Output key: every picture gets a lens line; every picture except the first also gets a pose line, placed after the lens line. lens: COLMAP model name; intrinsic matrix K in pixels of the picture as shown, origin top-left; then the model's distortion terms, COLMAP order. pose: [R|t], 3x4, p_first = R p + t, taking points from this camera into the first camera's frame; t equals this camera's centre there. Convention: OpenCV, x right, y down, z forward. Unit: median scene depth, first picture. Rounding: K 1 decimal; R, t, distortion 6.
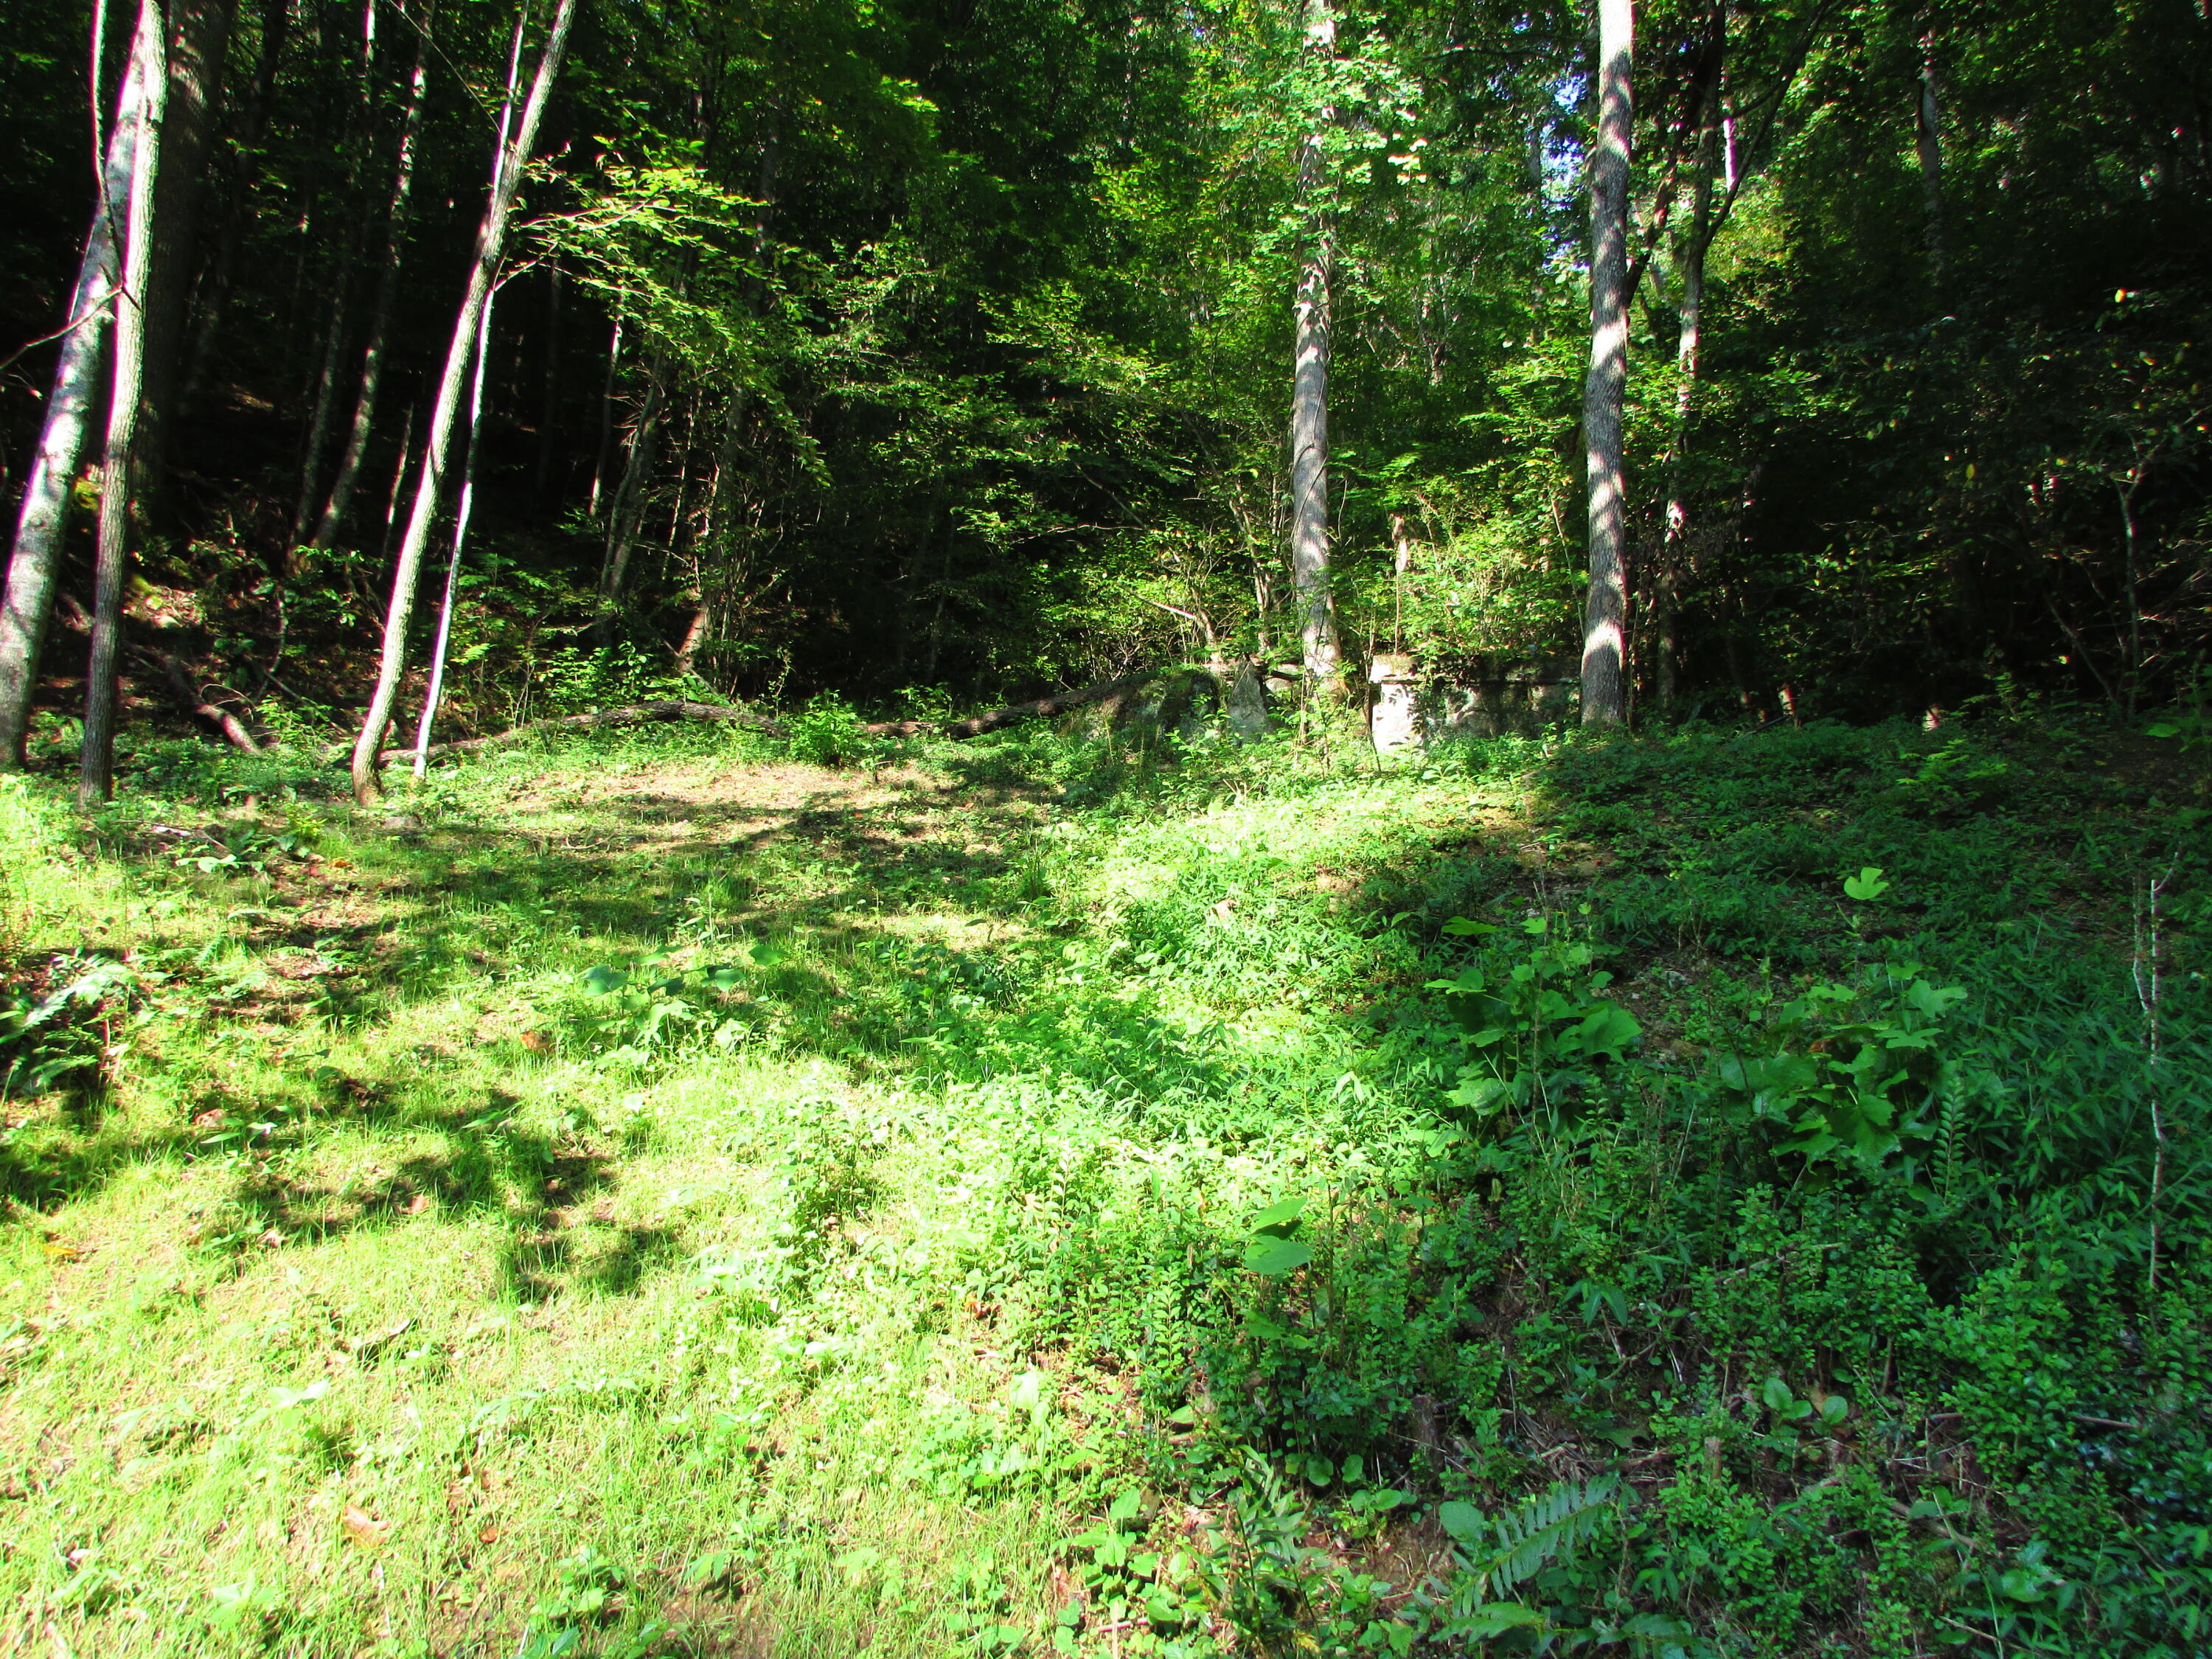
lens RADIAL K [[1534.0, 0, 1112.3], [0, 1534.0, 837.7], [0, 0, 1]] dist [-0.028706, 0.012922]
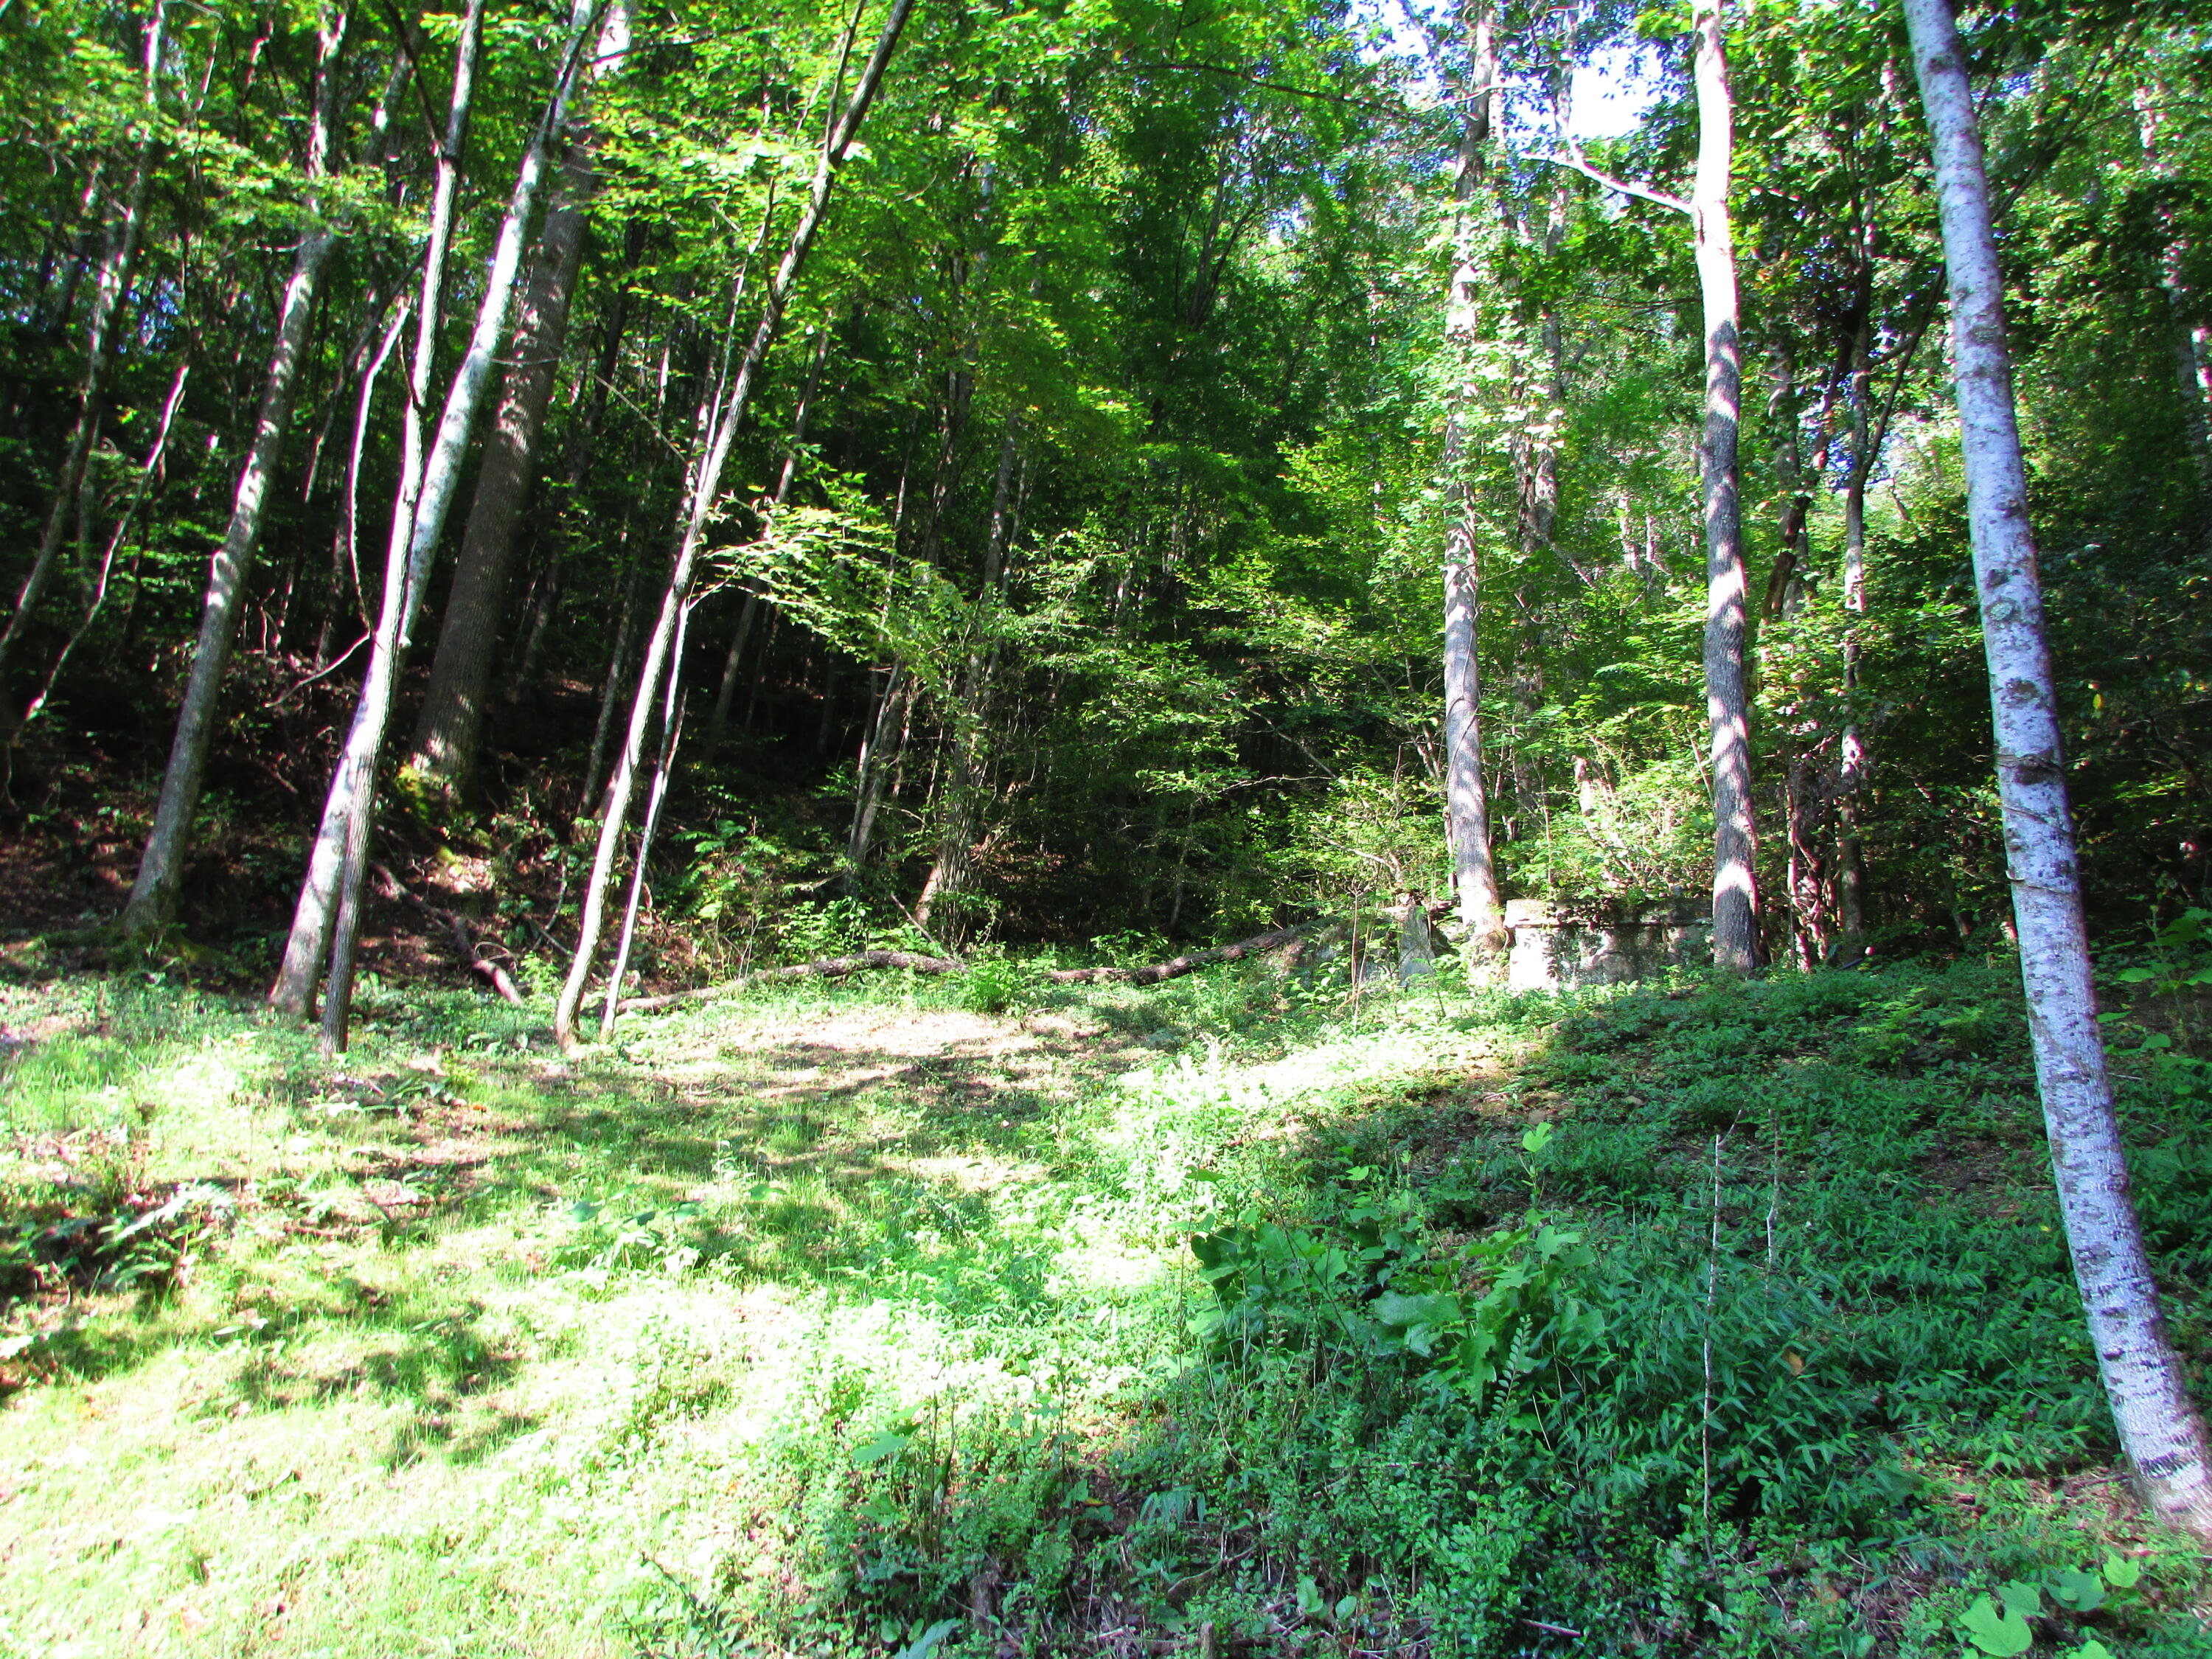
lens RADIAL K [[1534.0, 0, 1112.3], [0, 1534.0, 837.7], [0, 0, 1]] dist [-0.028706, 0.012922]
pose [[0.982142, -0.028096, -0.186031, 0.089187], [-0.000641, 0.988281, -0.152645, -0.004071], [0.188140, 0.150038, 0.970614, -0.038005]]
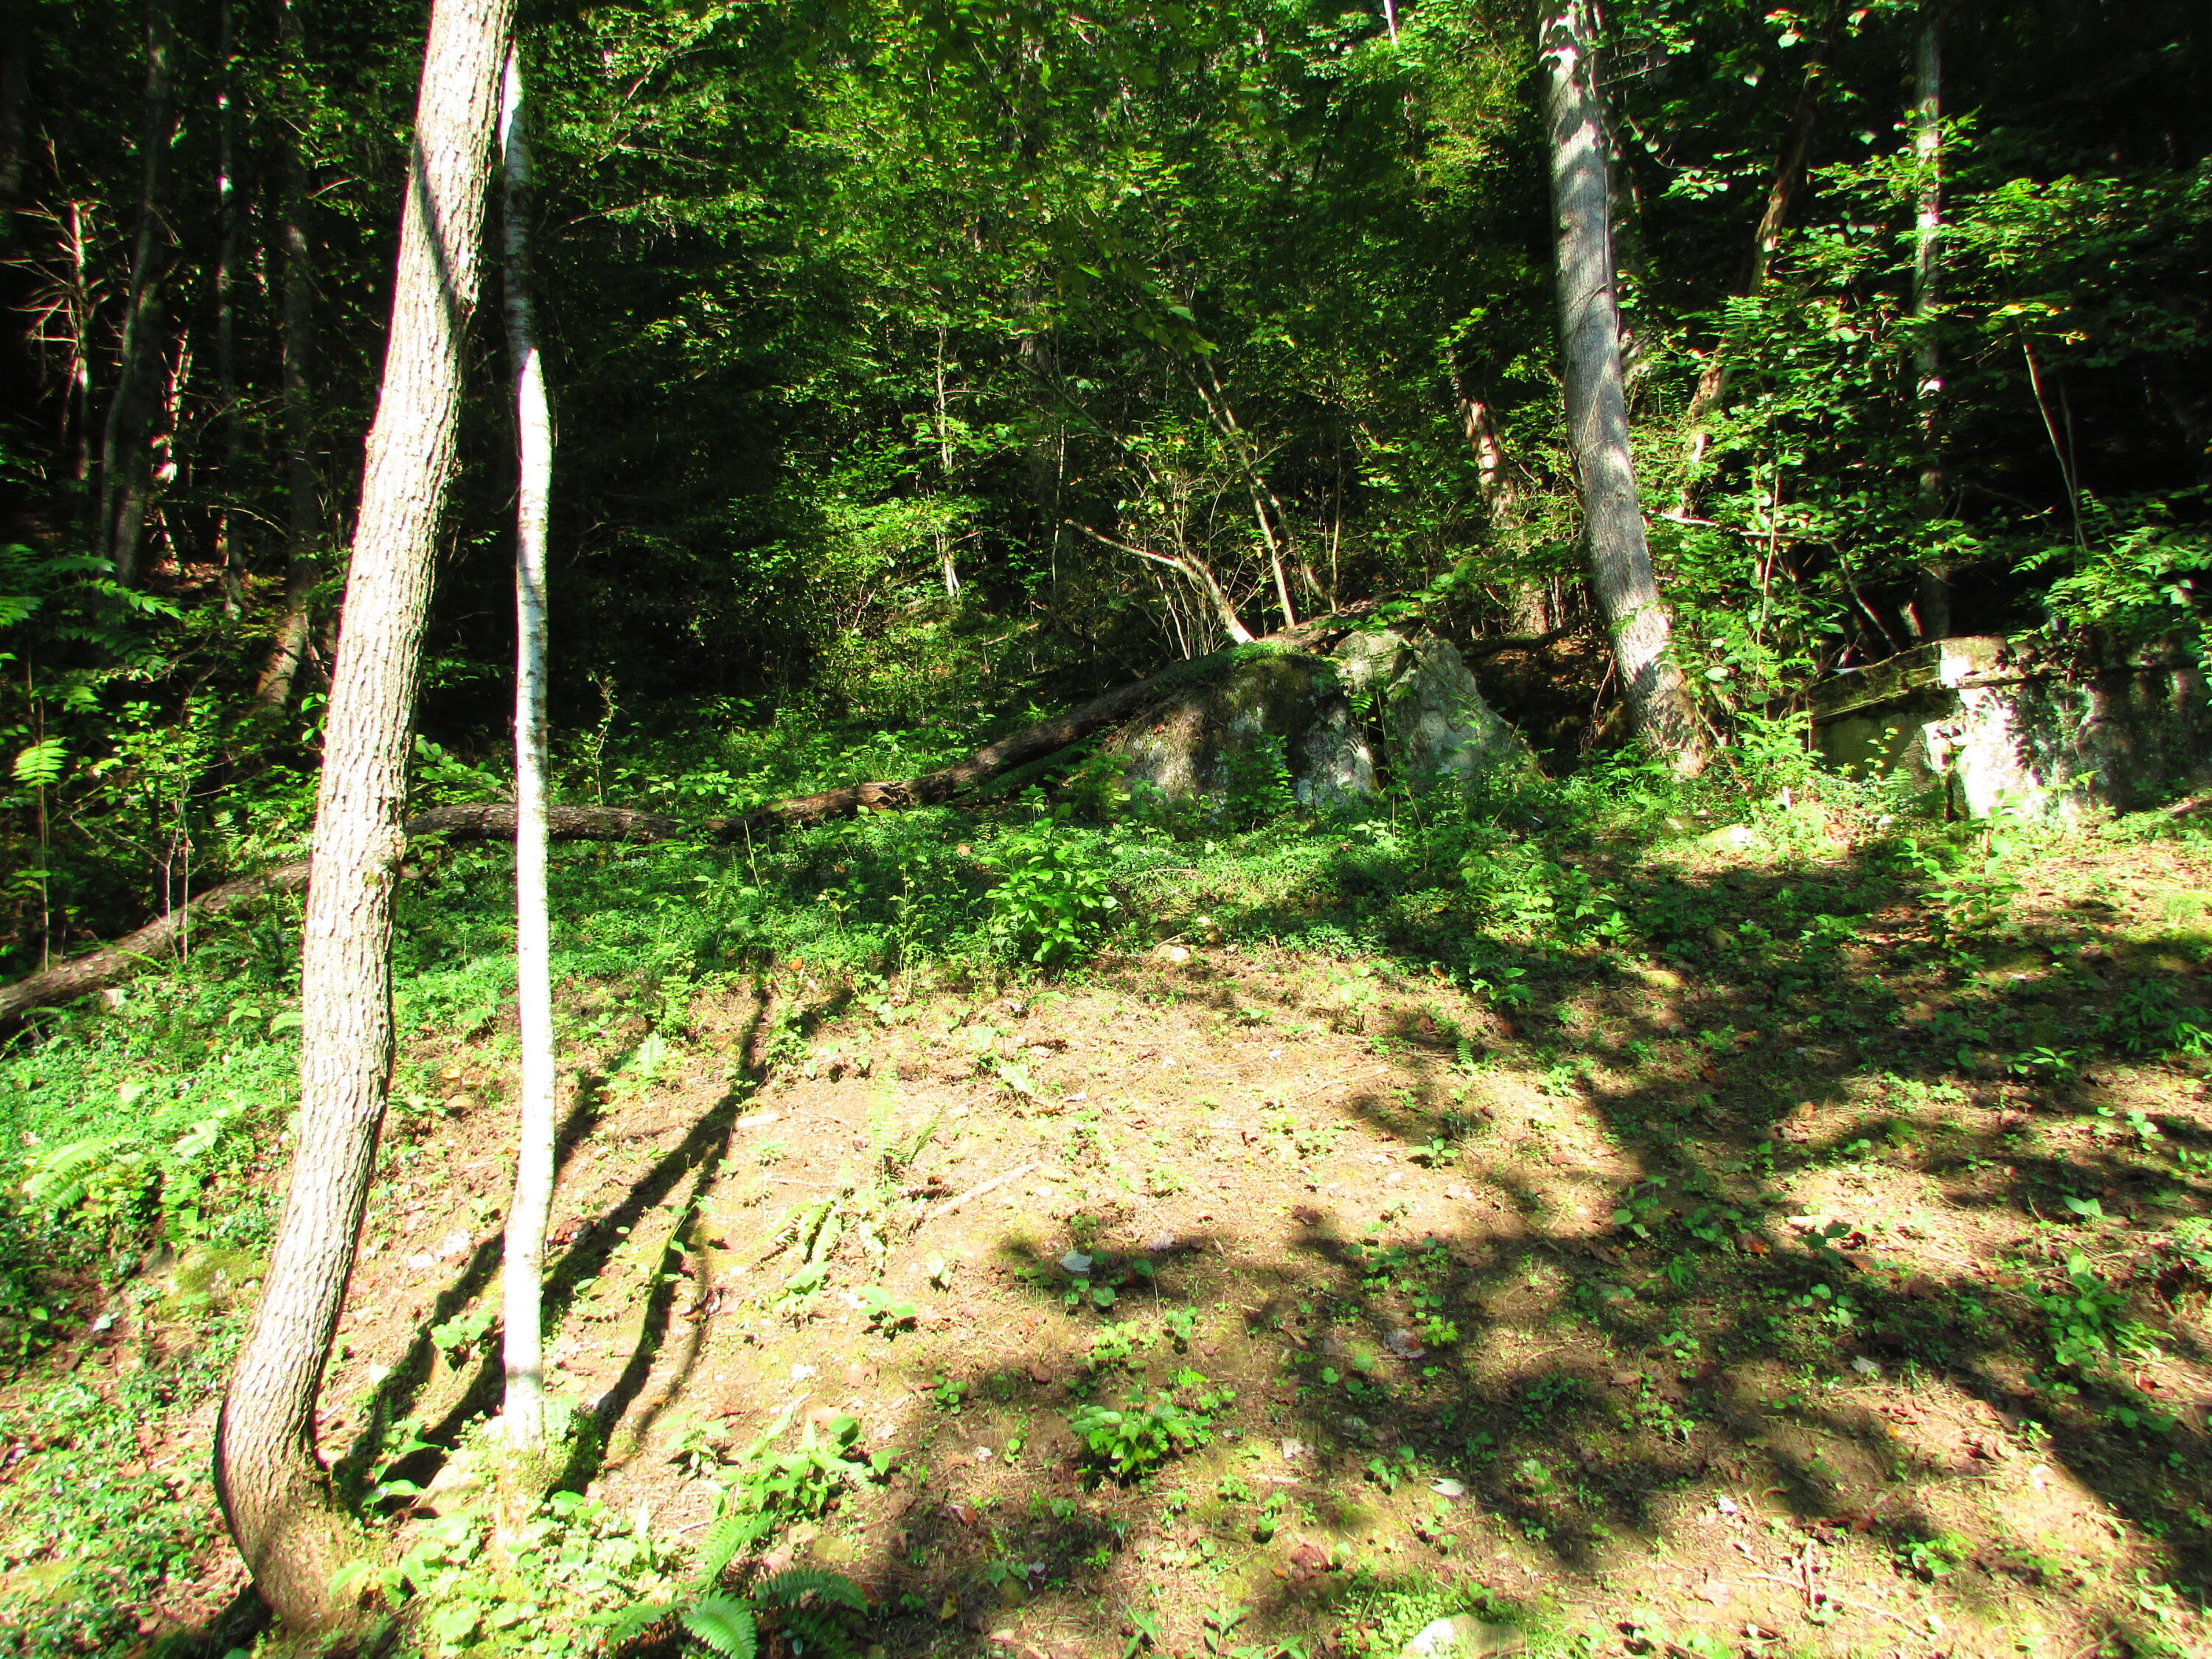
lens RADIAL K [[1534.0, 0, 1112.3], [0, 1534.0, 837.7], [0, 0, 1]] dist [-0.028706, 0.012922]
pose [[0.933112, -0.126416, 0.336633, -0.284261], [0.105039, 0.991159, 0.081054, -0.107680], [-0.343903, -0.040273, 0.938141, 0.482261]]
